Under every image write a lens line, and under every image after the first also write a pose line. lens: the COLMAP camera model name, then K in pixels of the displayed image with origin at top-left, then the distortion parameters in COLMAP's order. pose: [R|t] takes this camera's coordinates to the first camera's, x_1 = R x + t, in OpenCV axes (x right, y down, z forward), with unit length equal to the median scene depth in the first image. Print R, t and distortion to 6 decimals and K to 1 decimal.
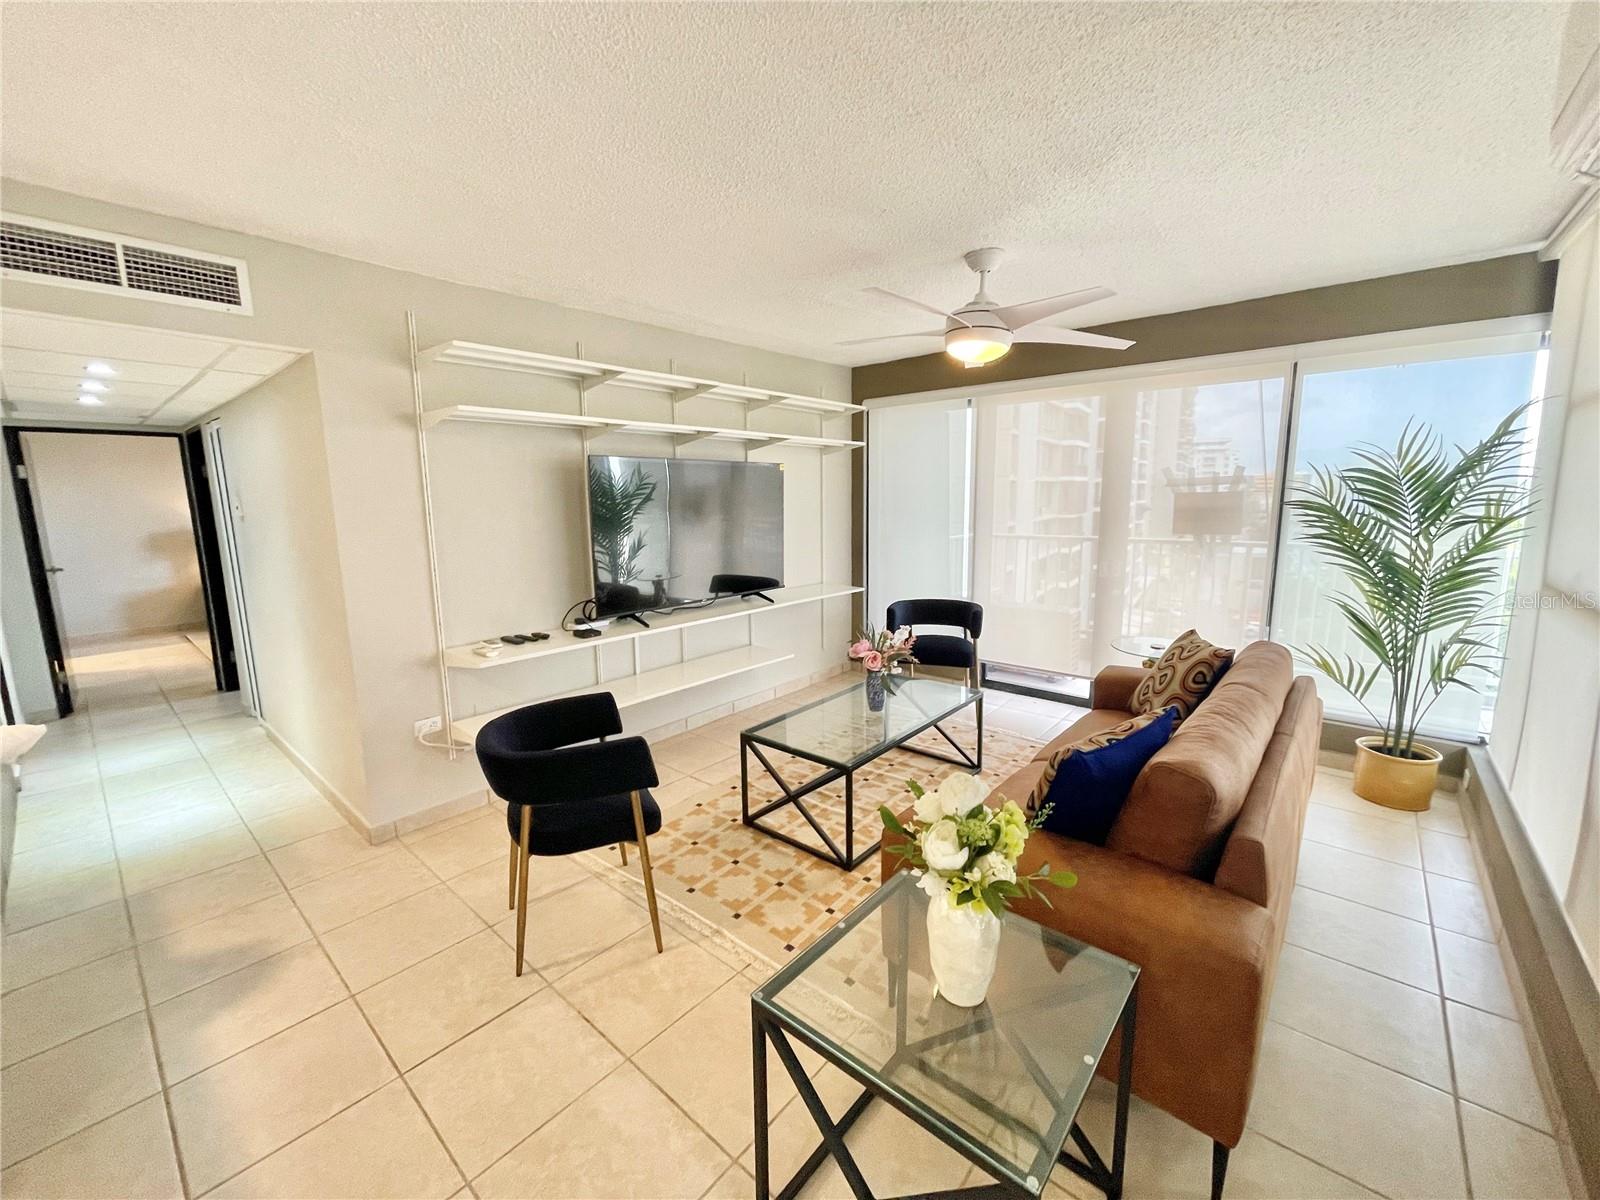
lens RADIAL K [[654.7, 0, 794.2], [0, 654.7, 588.2], [0, 0, 1]] dist [-0.011325, 0.000586]
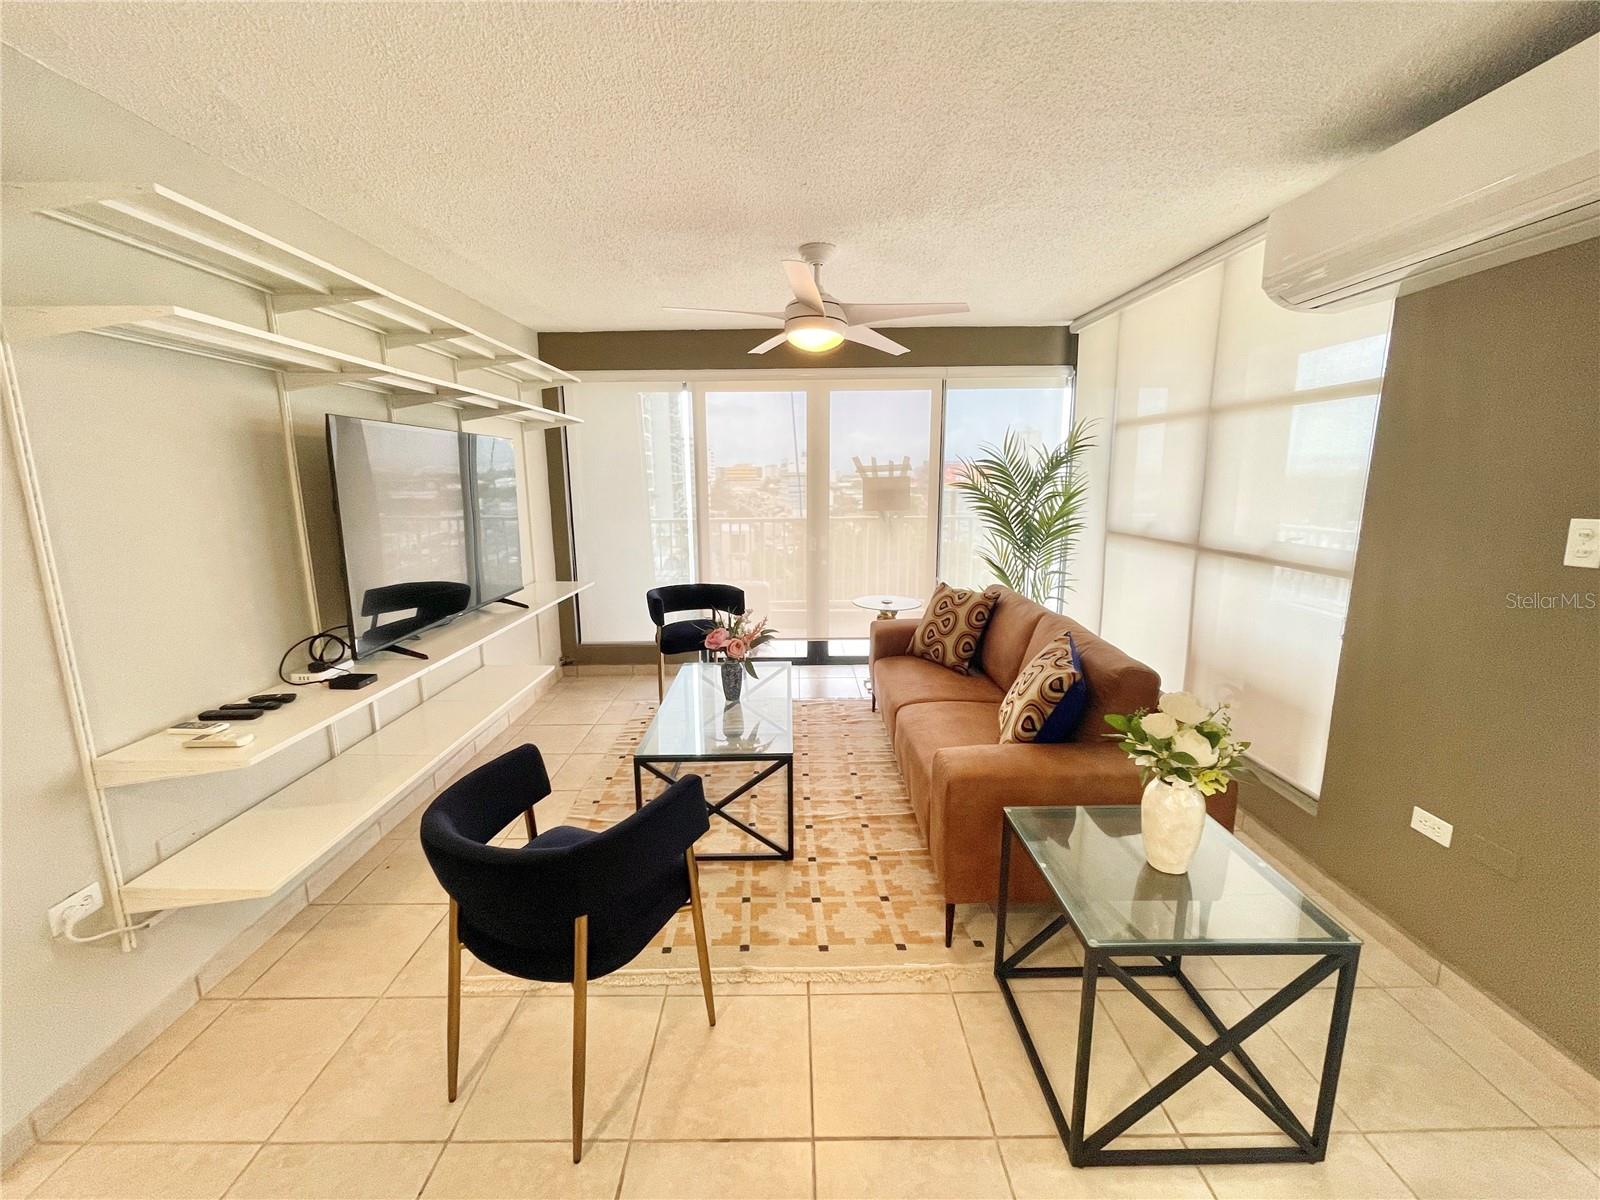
lens RADIAL K [[654.7, 0, 789.3], [0, 654.7, 589.4], [0, 0, 1]] dist [-0.011325, 0.000586]
pose [[0.747417, -0.105615, 0.655906, -0.445789], [0.093614, 0.994175, 0.053409, -0.019749], [-0.657726, 0.021483, 0.752951, 0.218425]]
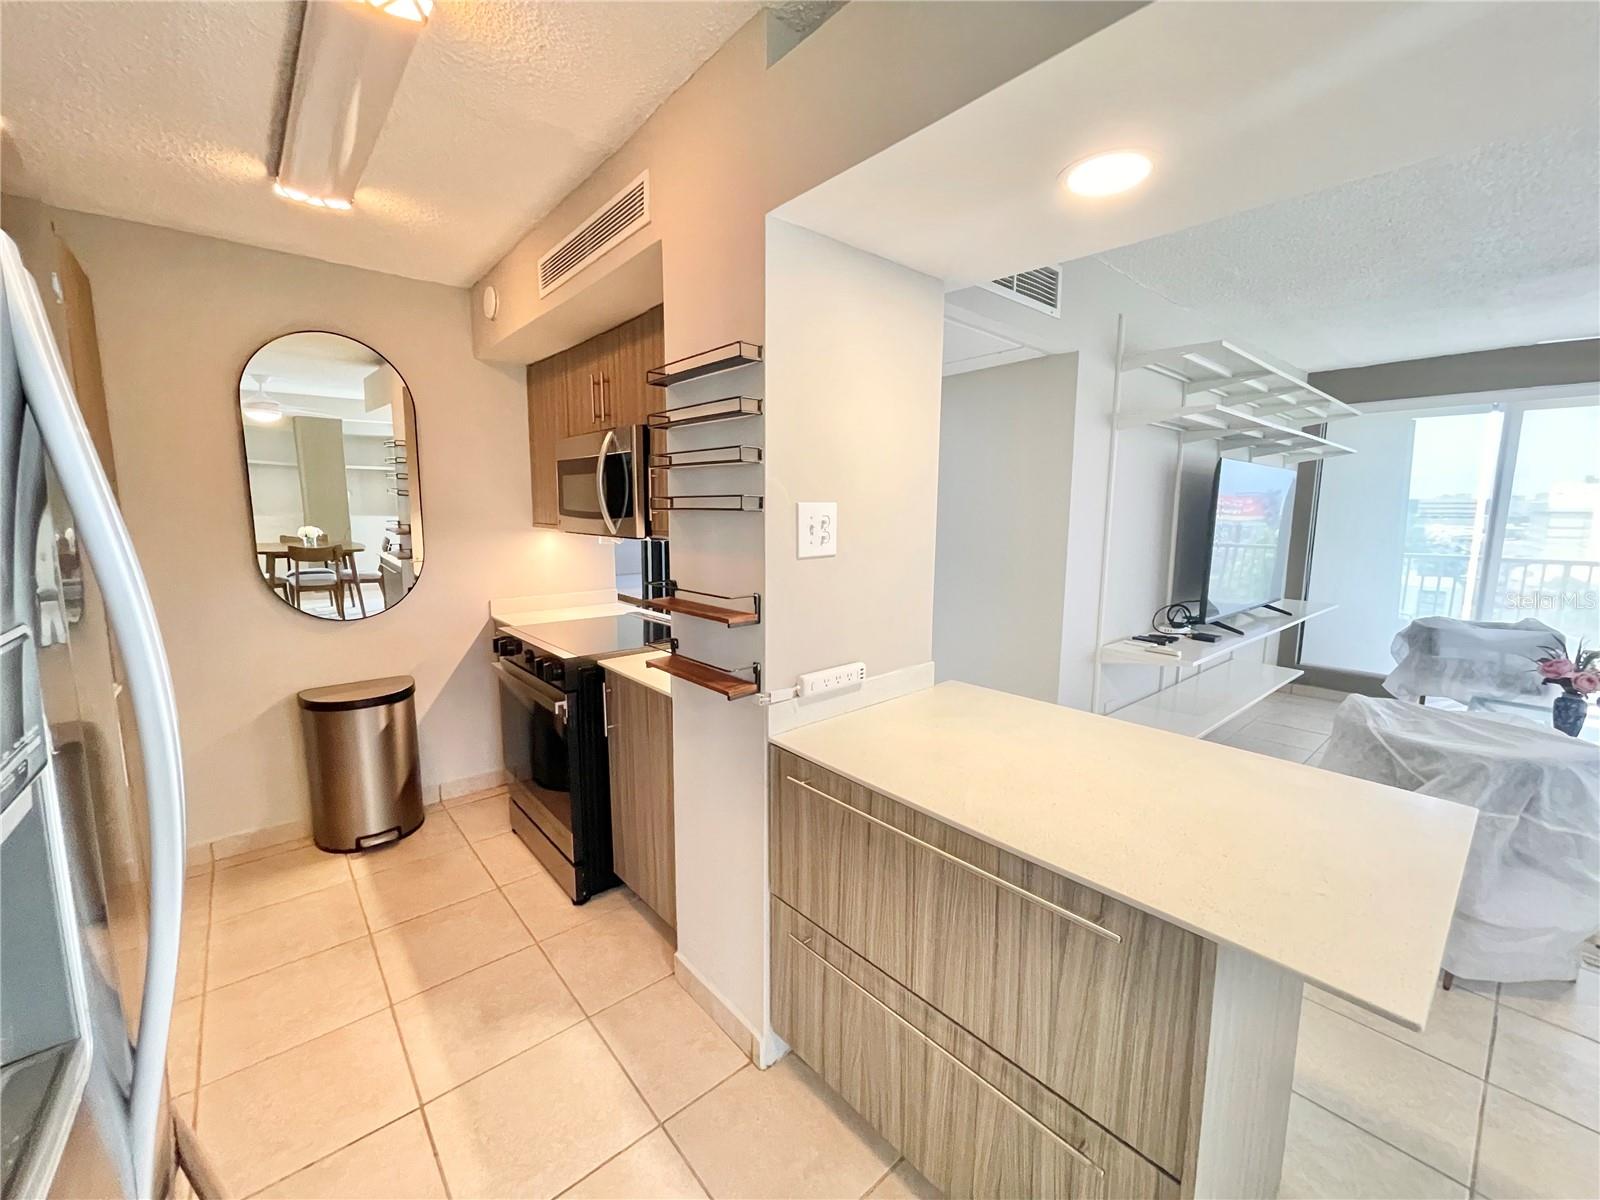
lens RADIAL K [[654.7, 0, 781.4], [0, 654.7, 590.3], [0, 0, 1]] dist [-0.011325, 0.000586]
pose [[0.986961, 0.034279, -0.157267, -0.871367], [-0.039514, 0.998760, -0.030284, 0.060617], [0.156034, 0.036103, 0.987092, -0.076322]]
